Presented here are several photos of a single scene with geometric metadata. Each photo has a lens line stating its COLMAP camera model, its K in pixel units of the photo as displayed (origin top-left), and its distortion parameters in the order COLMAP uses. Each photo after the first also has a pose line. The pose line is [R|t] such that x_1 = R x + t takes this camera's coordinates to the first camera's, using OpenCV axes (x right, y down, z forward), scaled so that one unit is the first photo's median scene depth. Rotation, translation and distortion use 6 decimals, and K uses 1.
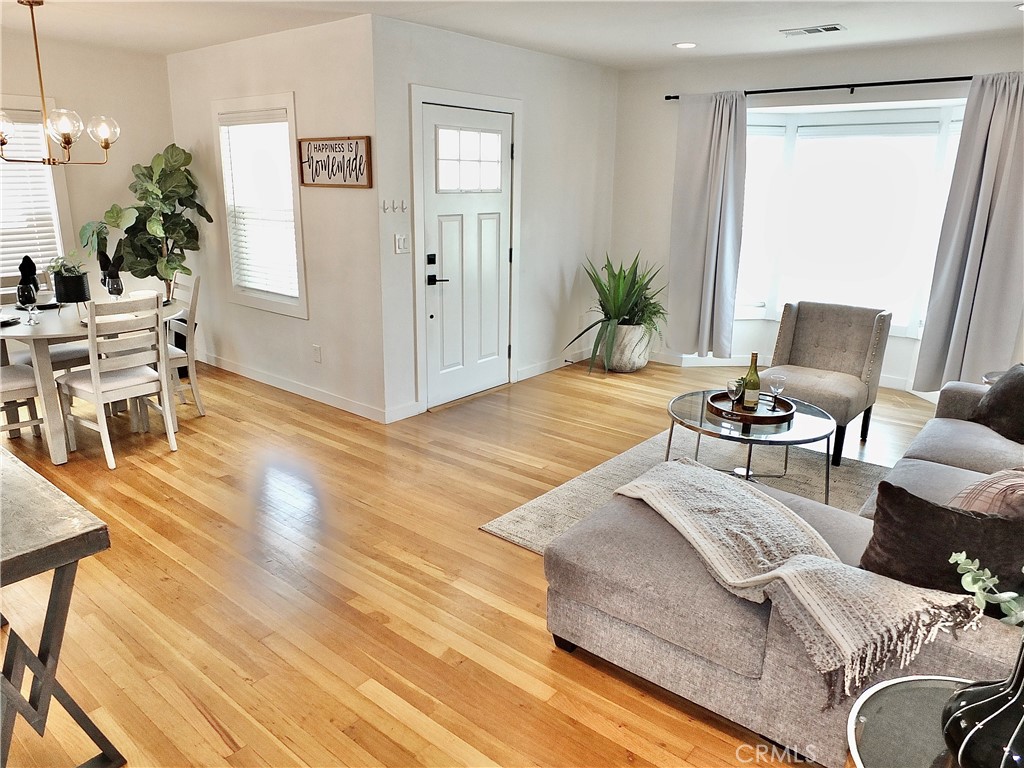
lens RADIAL K [[707.8, 0, 512.0], [0, 707.8, 384.0], [0, 0, 1]] dist [-0.014781, -0.007250]
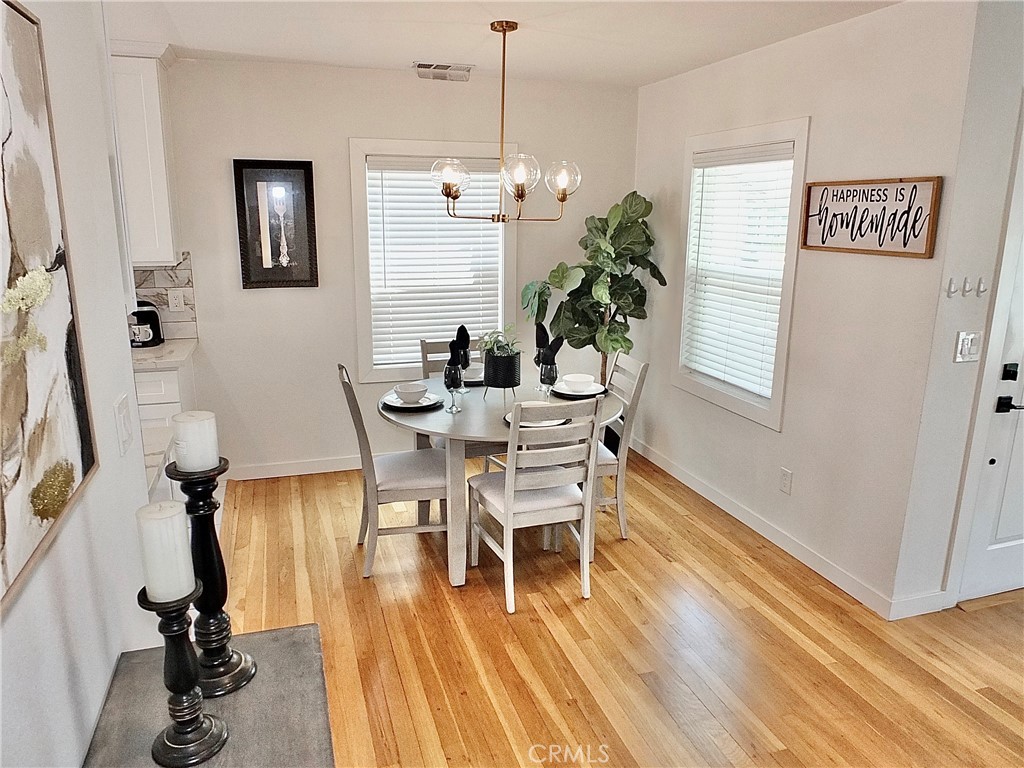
lens RADIAL K [[707.8, 0, 512.0], [0, 707.8, 384.0], [0, 0, 1]] dist [-0.014781, -0.007250]
pose [[0.843470, 0.117429, -0.524184, -0.161720], [-0.143669, 0.989580, -0.009491, -0.101813], [0.517608, 0.083314, 0.851552, 0.271557]]
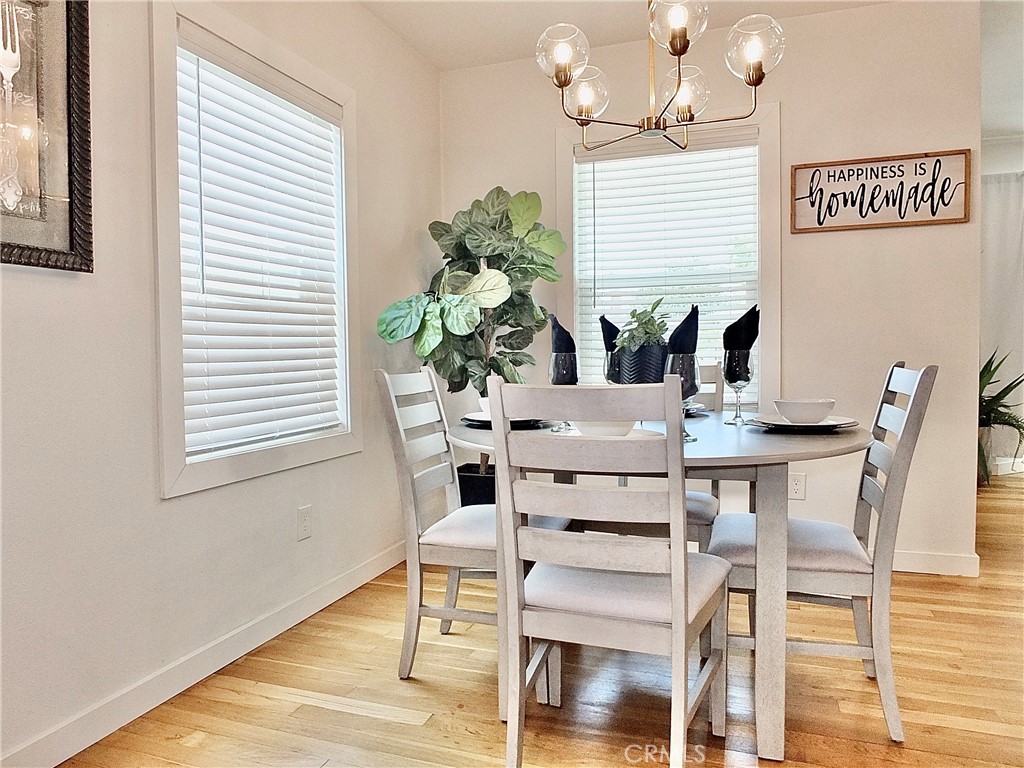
lens RADIAL K [[716.7, 0, 512.0], [0, 716.7, 384.0], [0, 0, 1]] dist [-0.009034, -0.003113]
pose [[0.942973, -0.045185, 0.329788, -0.799557], [0.121457, 0.969143, -0.214502, -0.026890], [-0.309919, 0.242324, 0.919363, 0.500203]]
